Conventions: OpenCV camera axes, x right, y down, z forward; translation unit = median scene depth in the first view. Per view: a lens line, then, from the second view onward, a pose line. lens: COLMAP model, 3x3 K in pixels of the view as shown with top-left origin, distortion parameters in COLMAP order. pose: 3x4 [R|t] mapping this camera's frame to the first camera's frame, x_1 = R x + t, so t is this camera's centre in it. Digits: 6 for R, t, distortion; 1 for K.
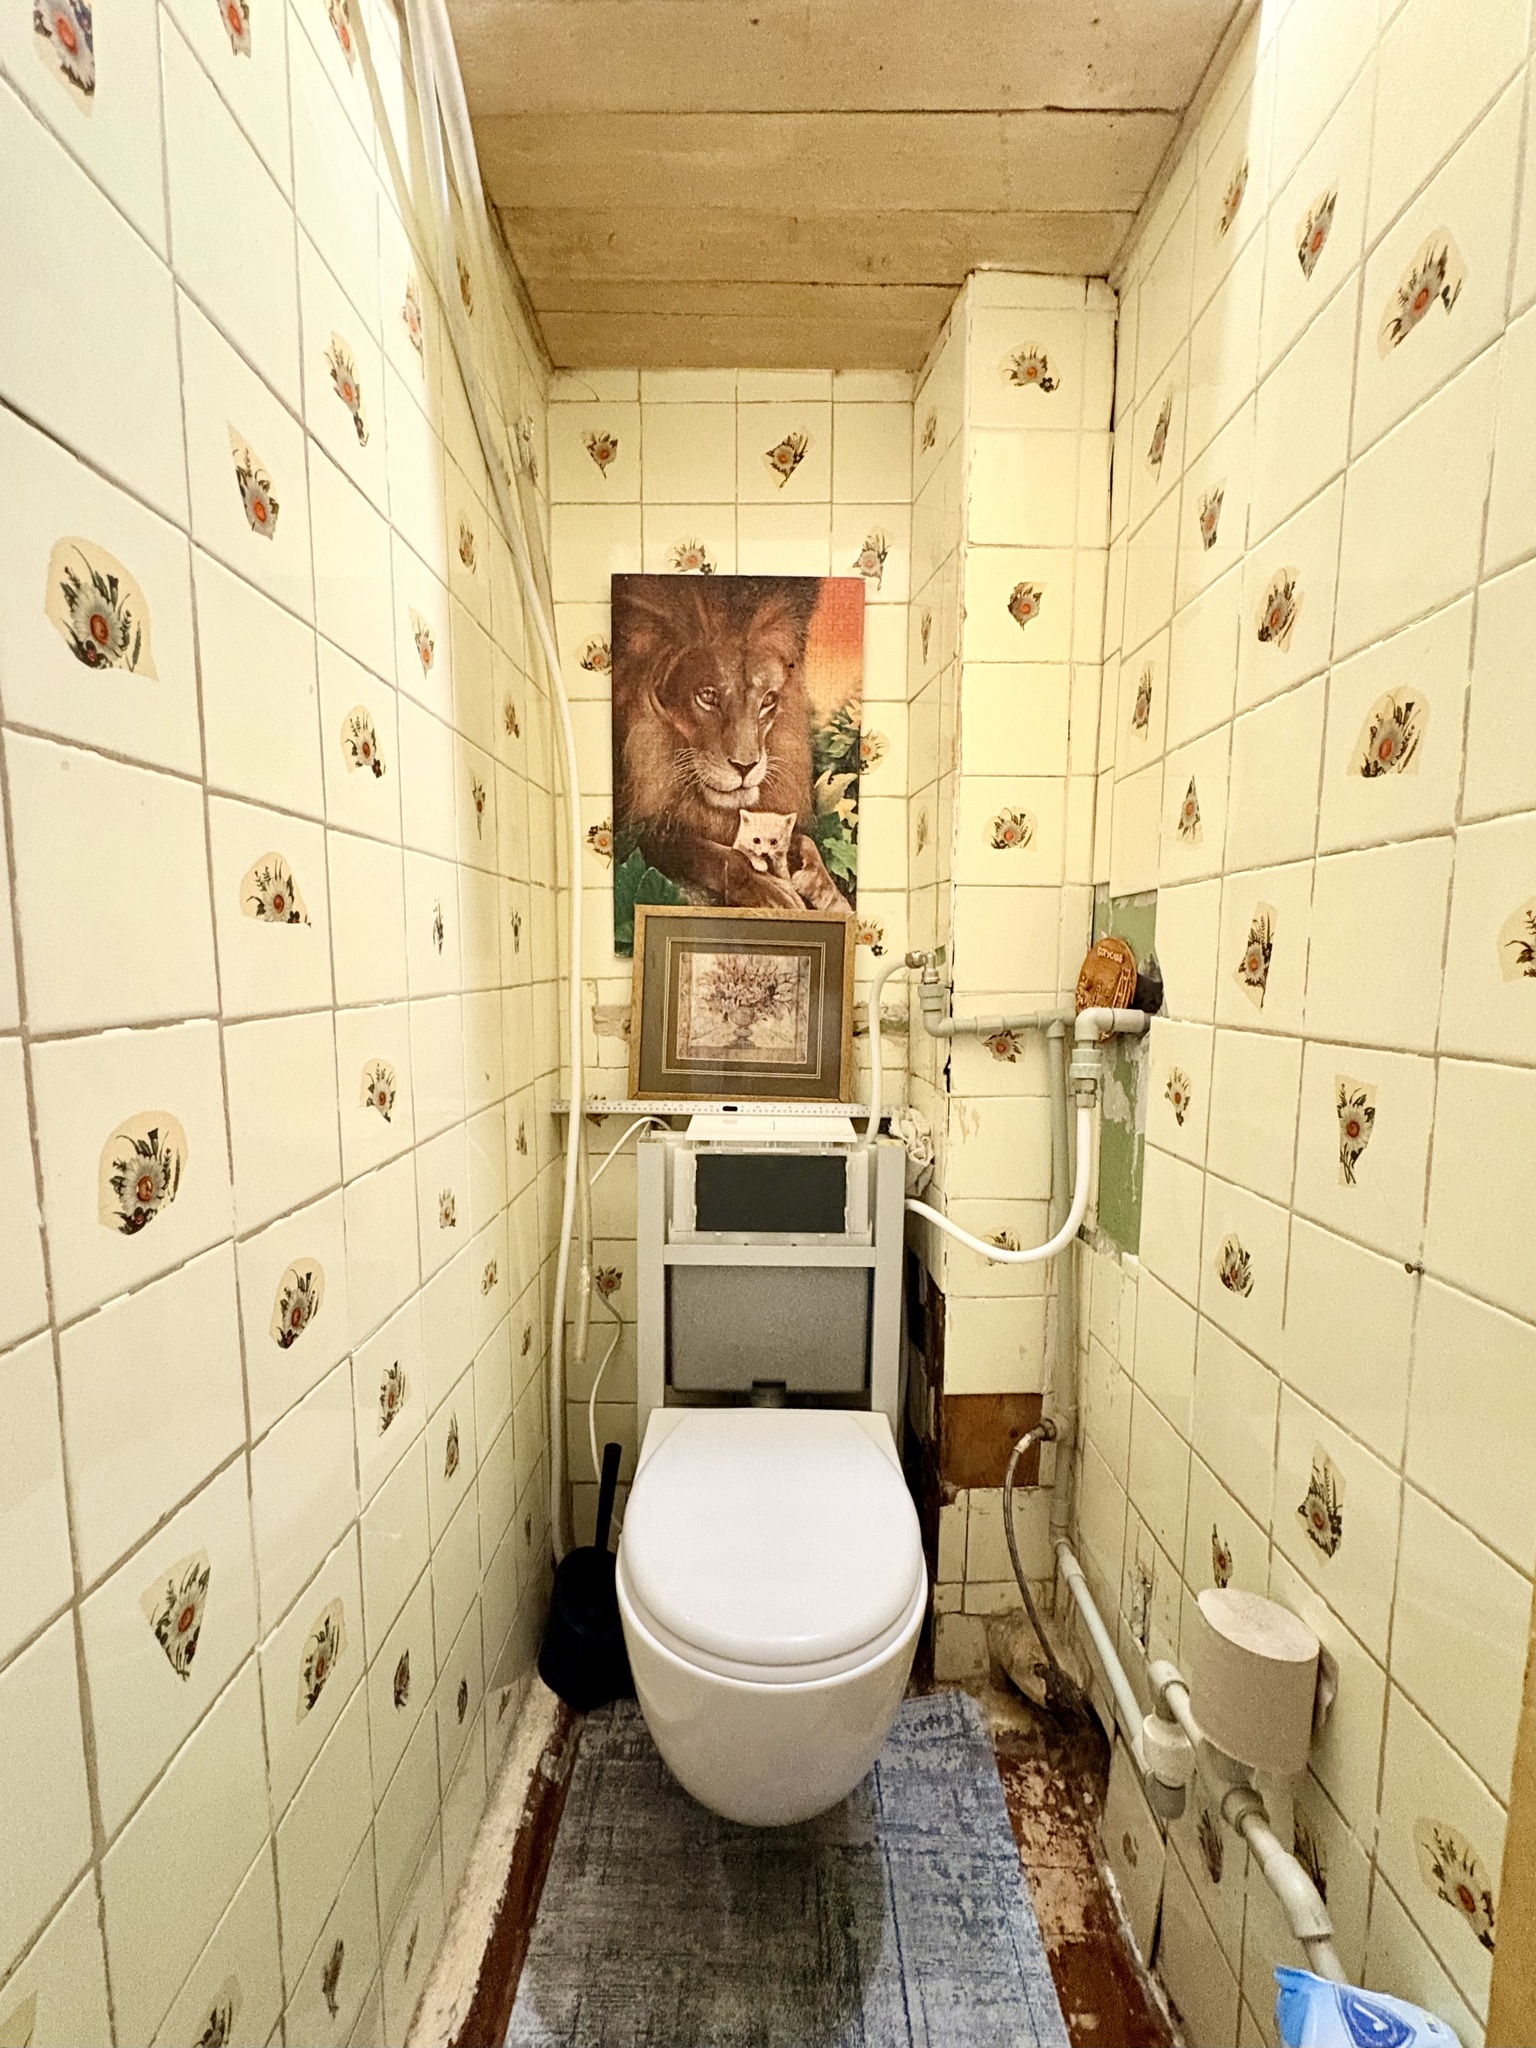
lens RADIAL K [[798.6, 0, 759.7], [0, 798.6, 1033.8], [0, 0, 1]] dist [0.003375, 0.000095]
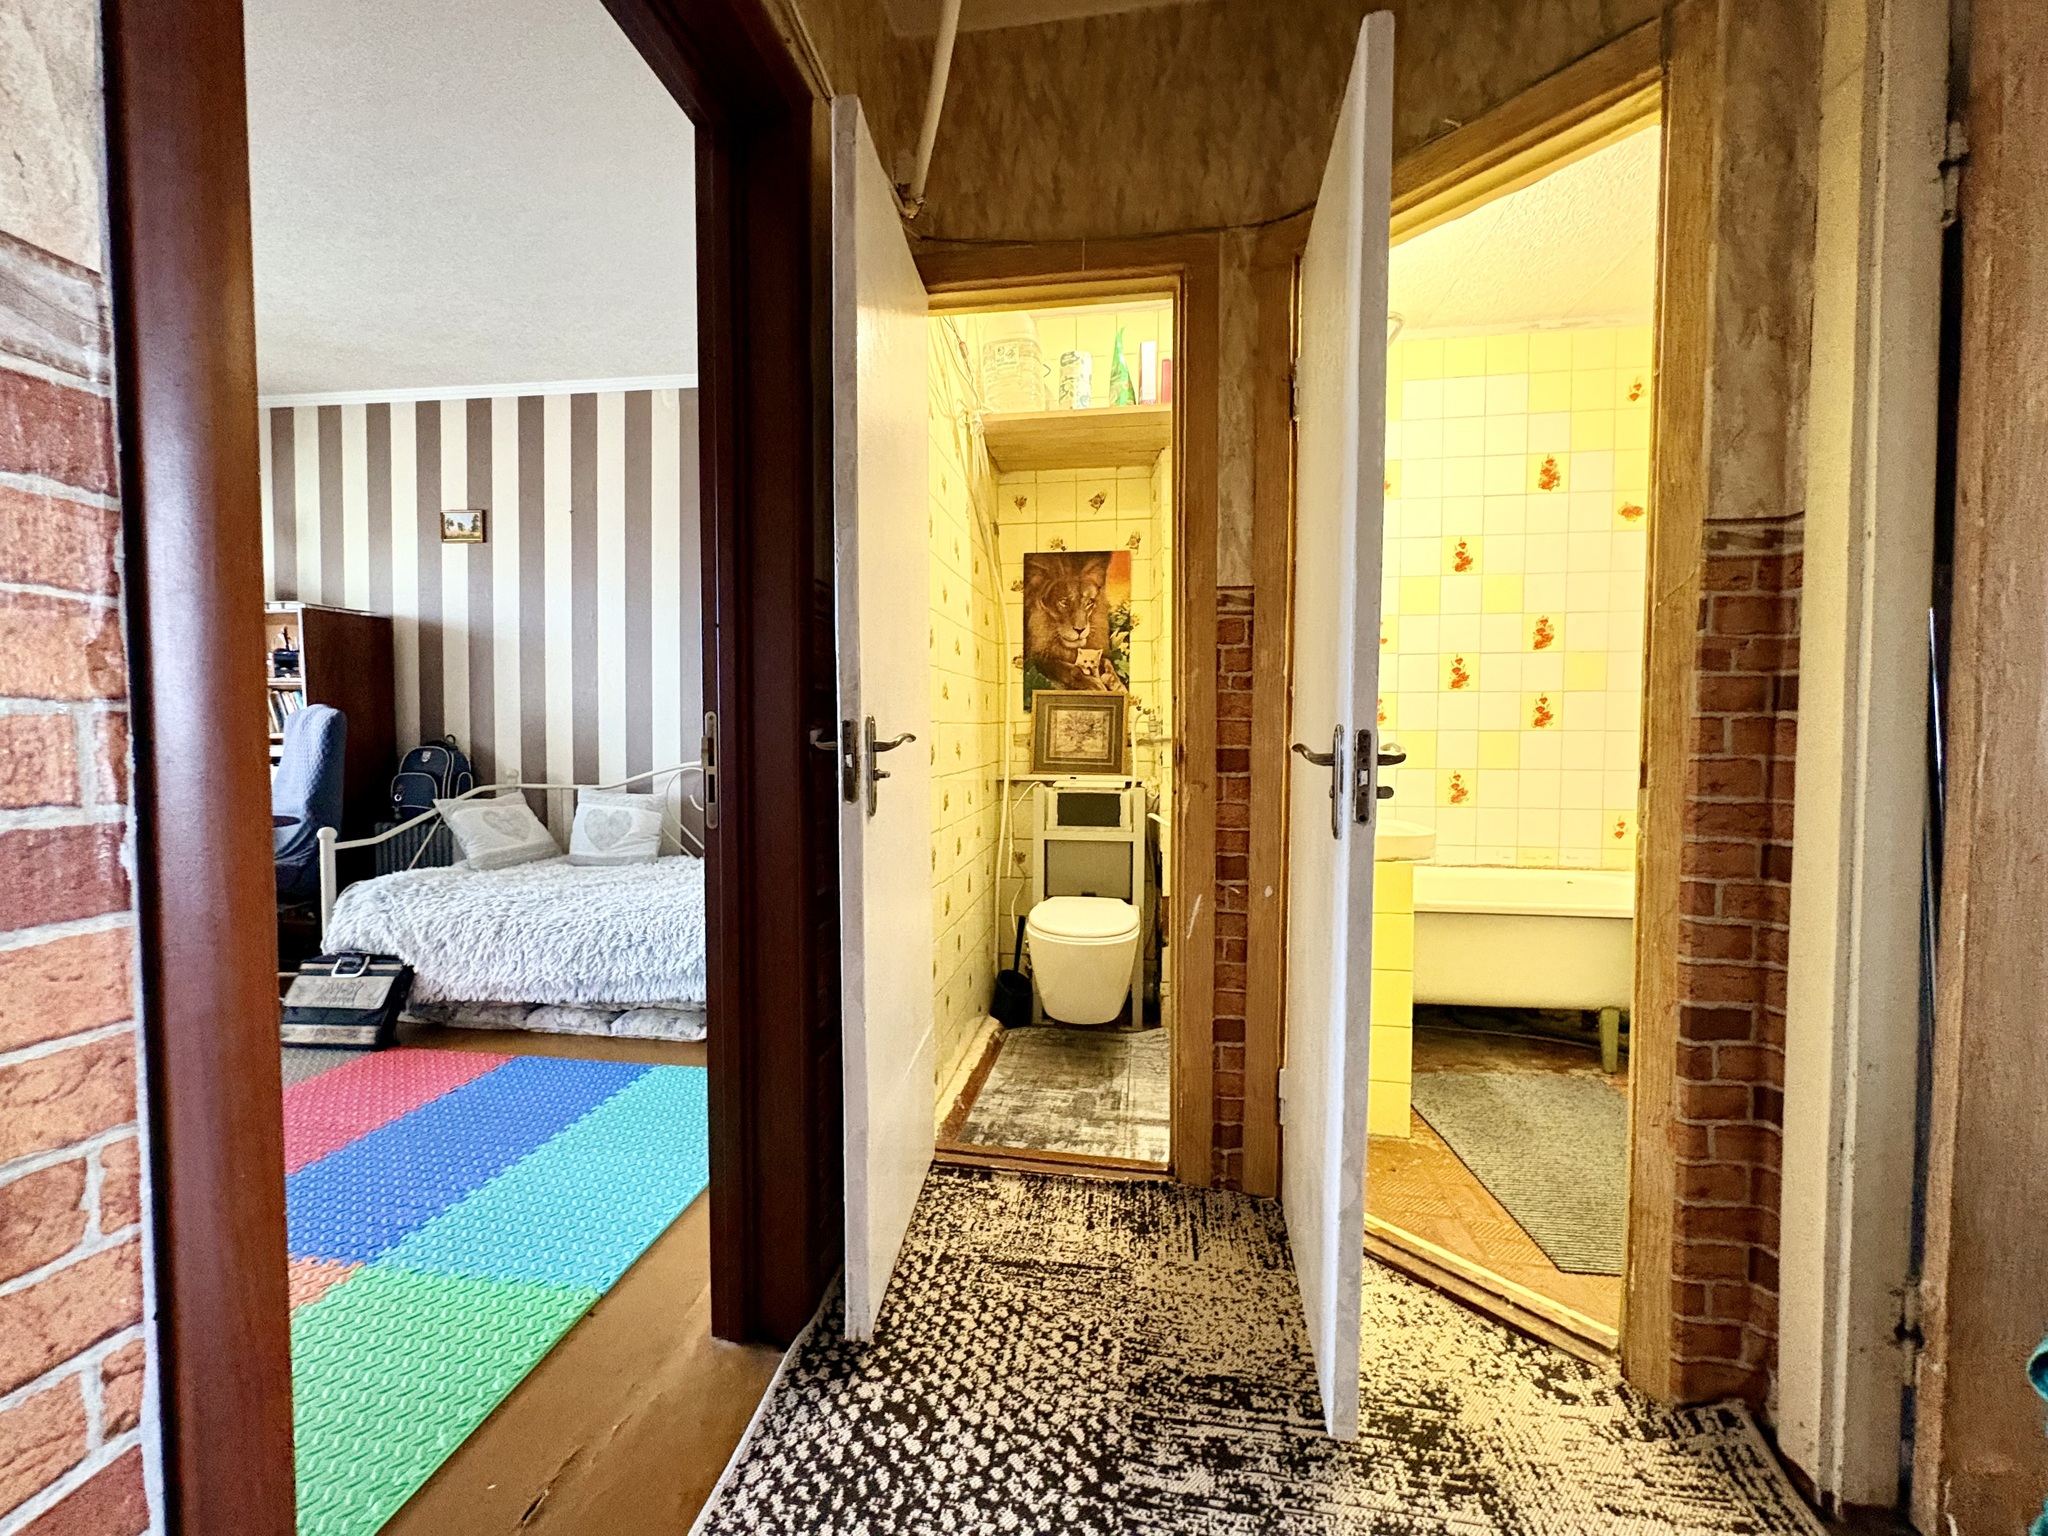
lens RADIAL K [[798.6, 0, 1022.9], [0, 798.6, 755.4], [0, 0, 1]] dist [0.003375, 0.000095]
pose [[0.988650, -0.001864, -0.150224, 0.165506], [-0.006924, 0.998295, -0.057955, 0.164935], [0.150076, 0.058337, 0.986952, -1.294717]]
